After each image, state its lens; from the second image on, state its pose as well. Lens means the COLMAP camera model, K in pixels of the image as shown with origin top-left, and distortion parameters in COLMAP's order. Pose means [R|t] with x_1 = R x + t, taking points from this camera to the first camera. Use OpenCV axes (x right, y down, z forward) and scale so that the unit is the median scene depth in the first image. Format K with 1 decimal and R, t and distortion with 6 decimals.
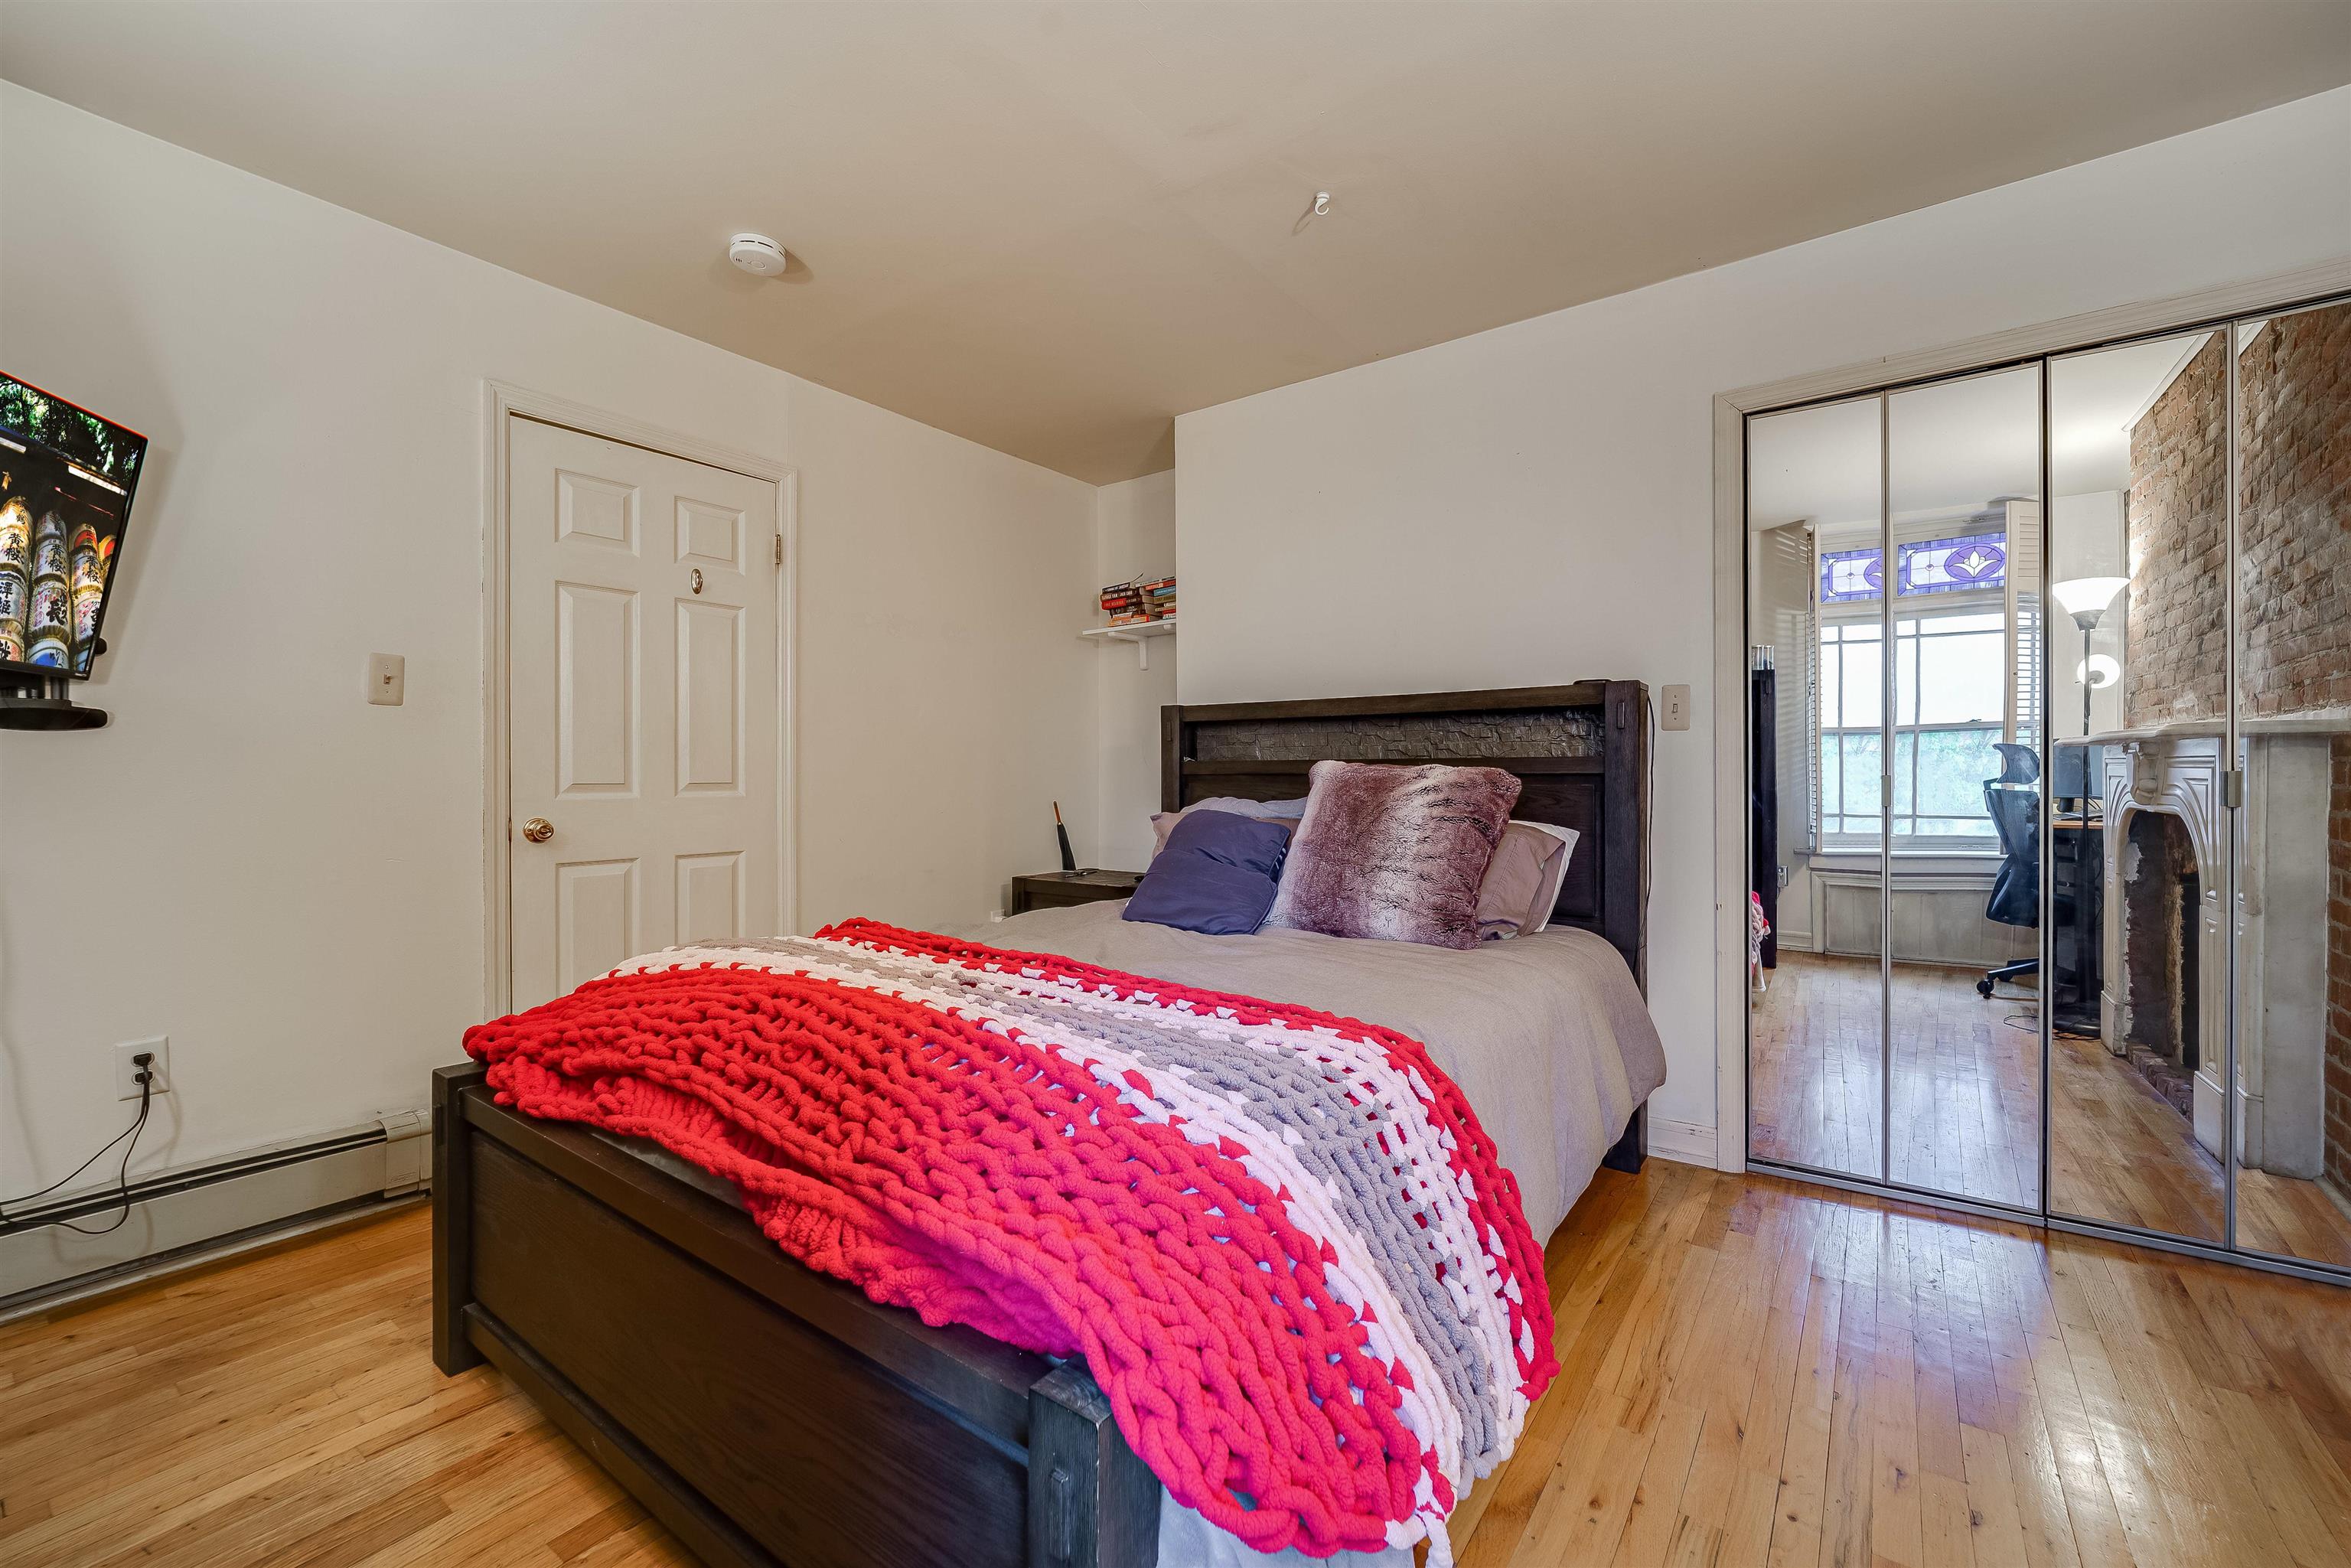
lens RADIAL K [[957.8, 0, 1159.8], [0, 957.8, 774.0], [0, 0, 1]] dist [0.000571, -0.003185]
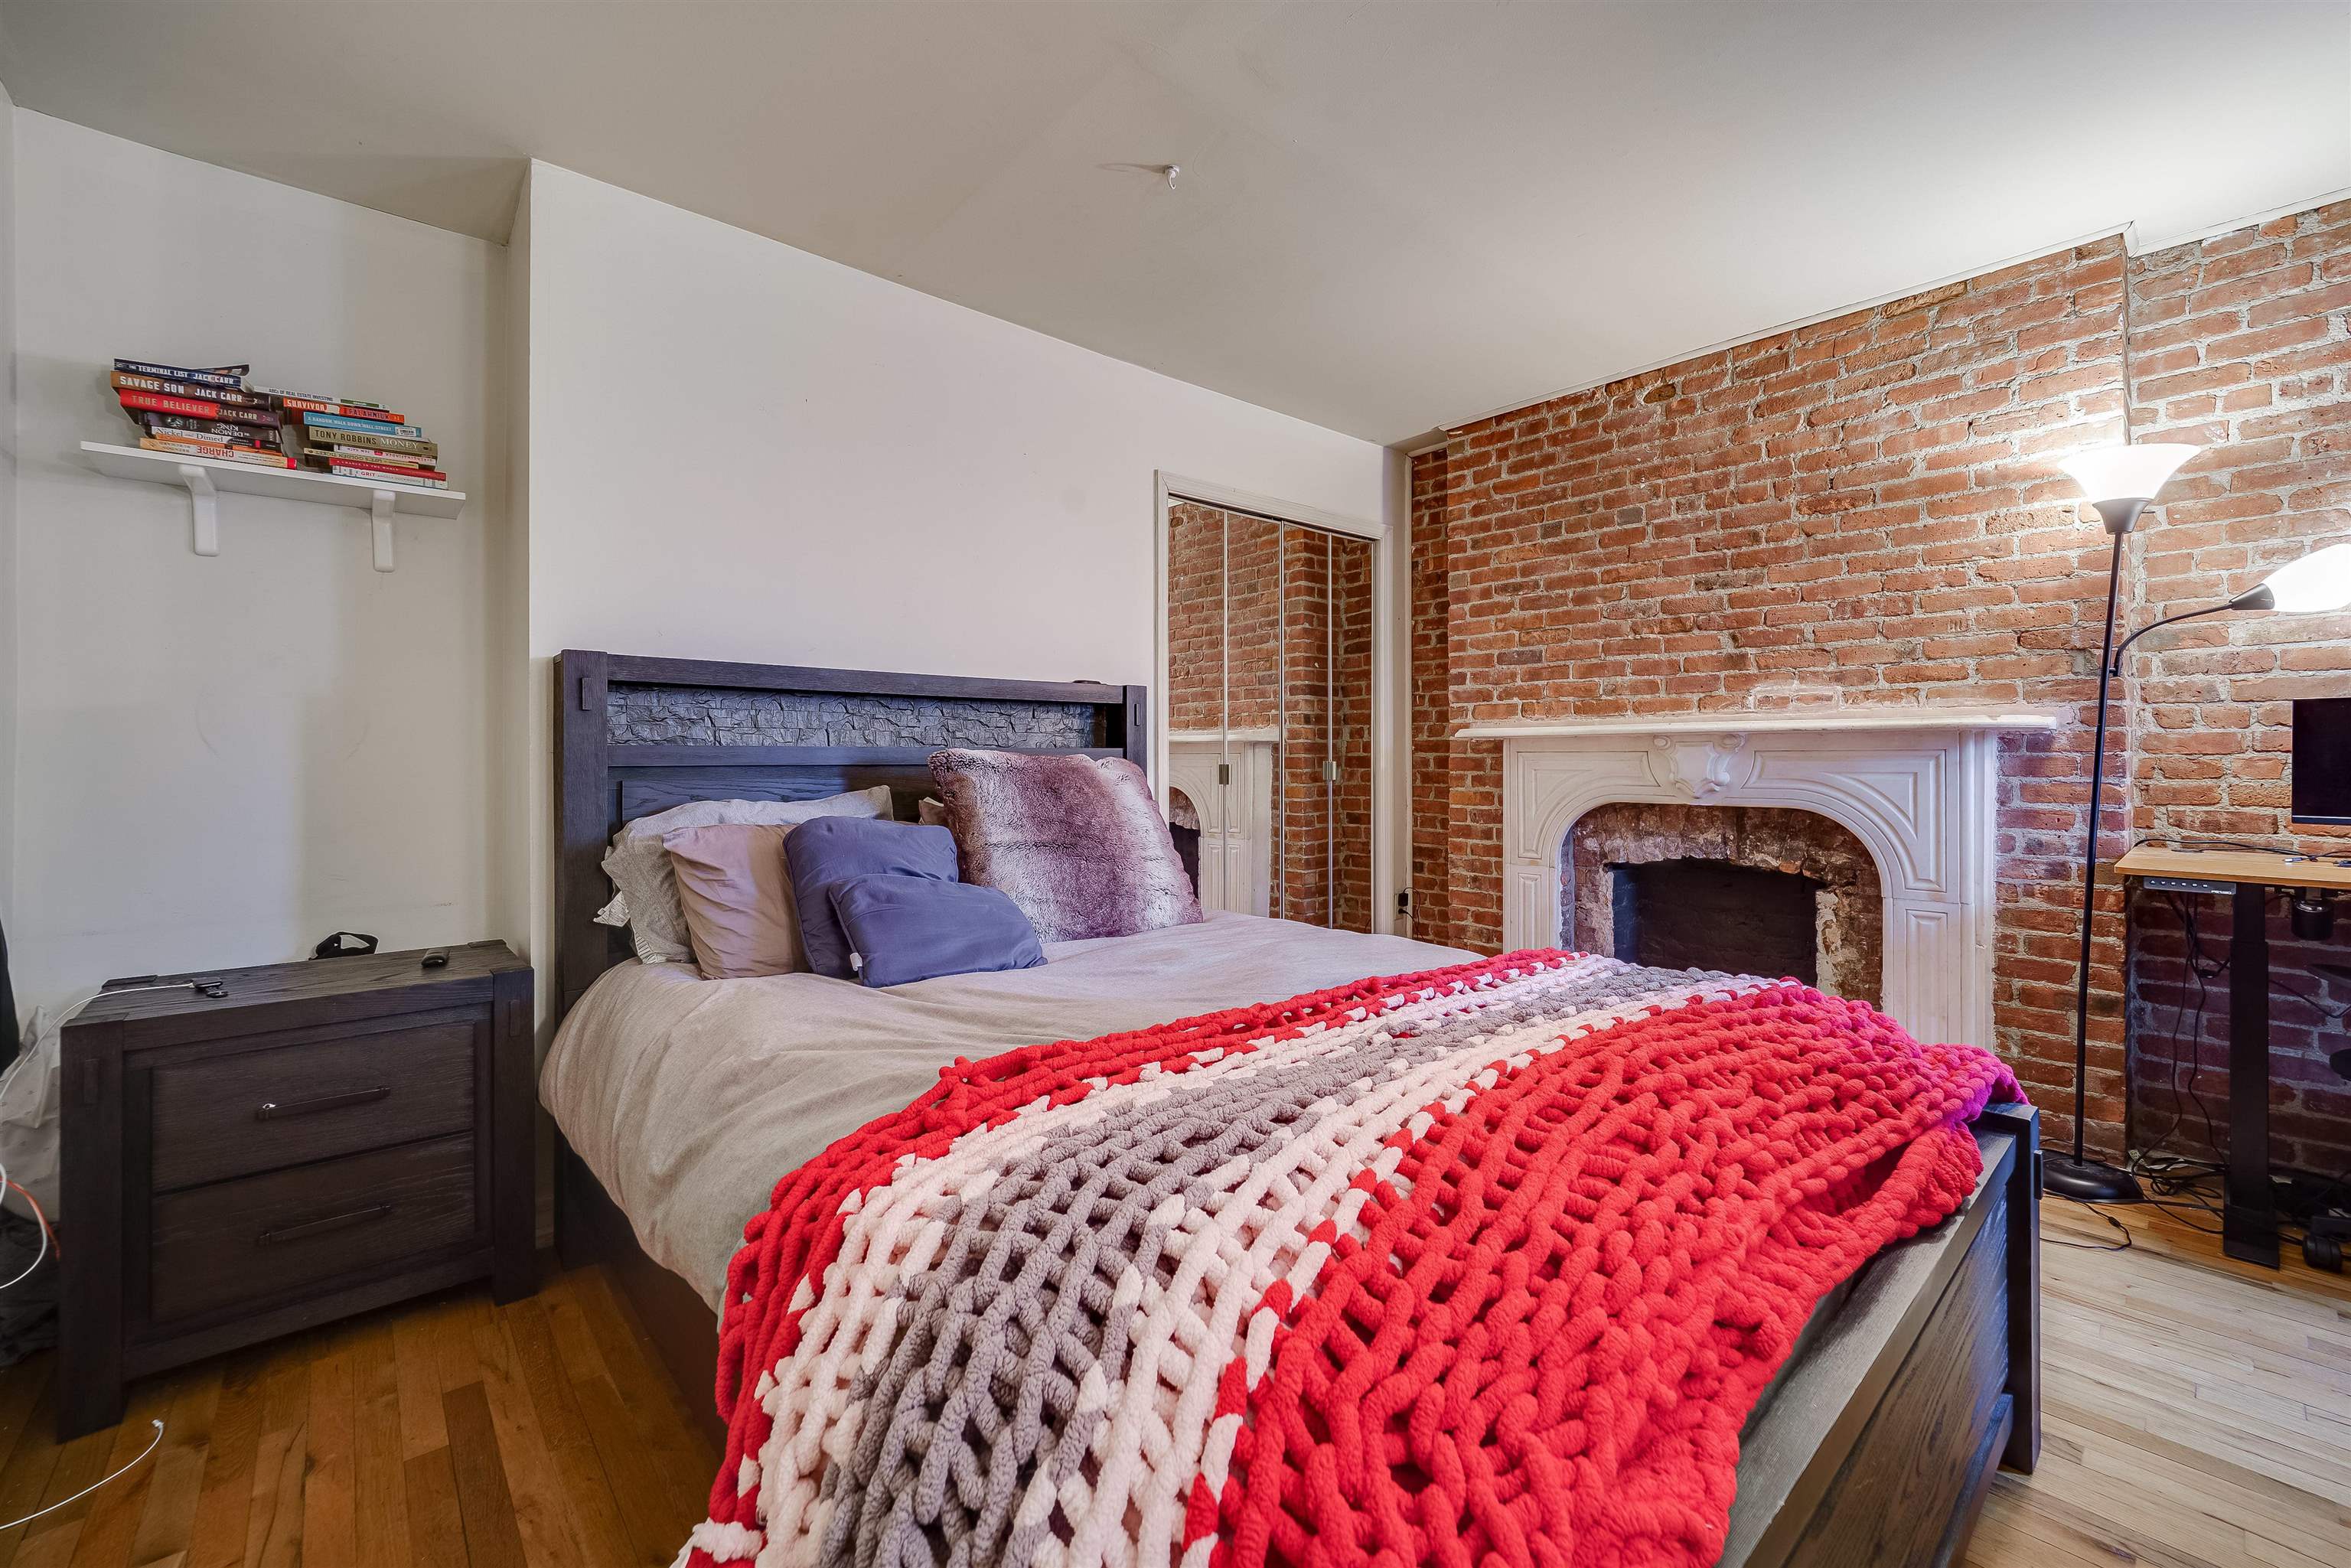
lens RADIAL K [[957.8, 0, 1199.1], [0, 957.8, 754.4], [0, 0, 1]] dist [0.000571, -0.003185]
pose [[0.180211, 0.006295, 0.983608, -0.729231], [0.004275, 0.999965, -0.007183, -0.002607], [-0.983619, 0.005499, 0.180177, 0.748226]]
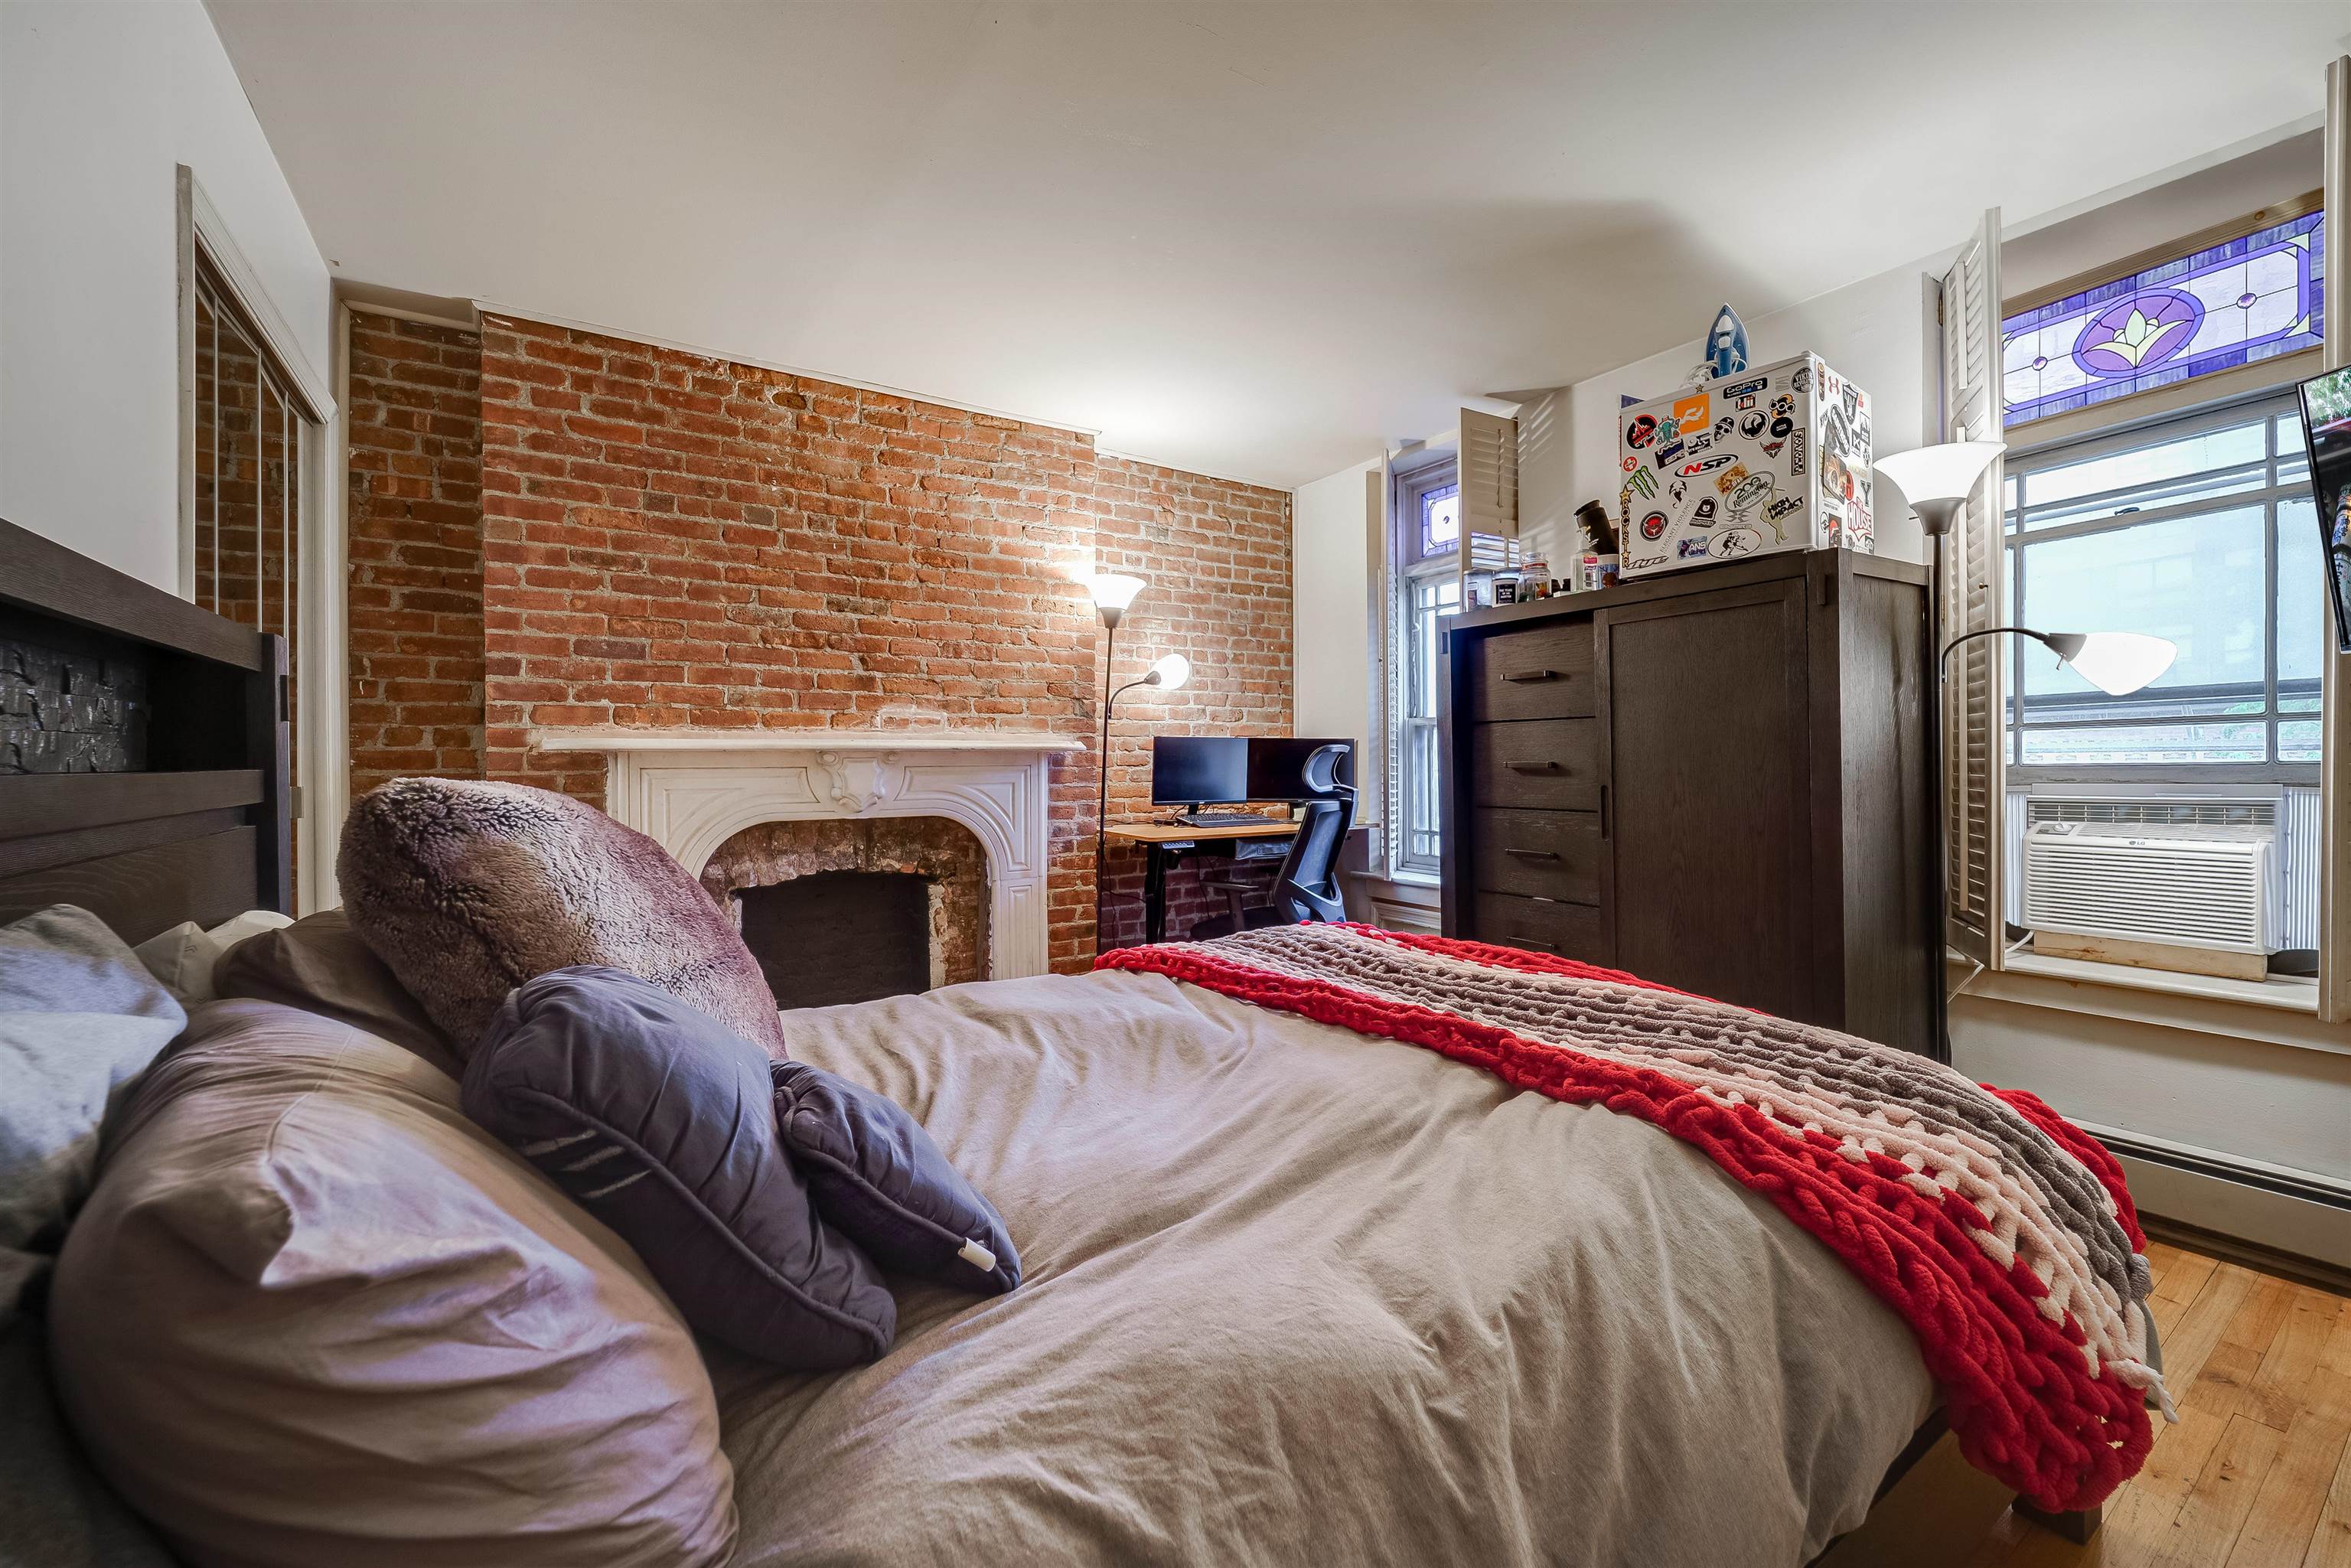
lens RADIAL K [[957.8, 0, 1179.4], [0, 957.8, 763.1], [0, 0, 1]] dist [0.000571, -0.003185]
pose [[-0.942917, 0.007494, 0.332944, -0.207232], [0.009718, 0.999940, 0.005016, -0.021152], [-0.332887, 0.007965, -0.942933, 1.442062]]
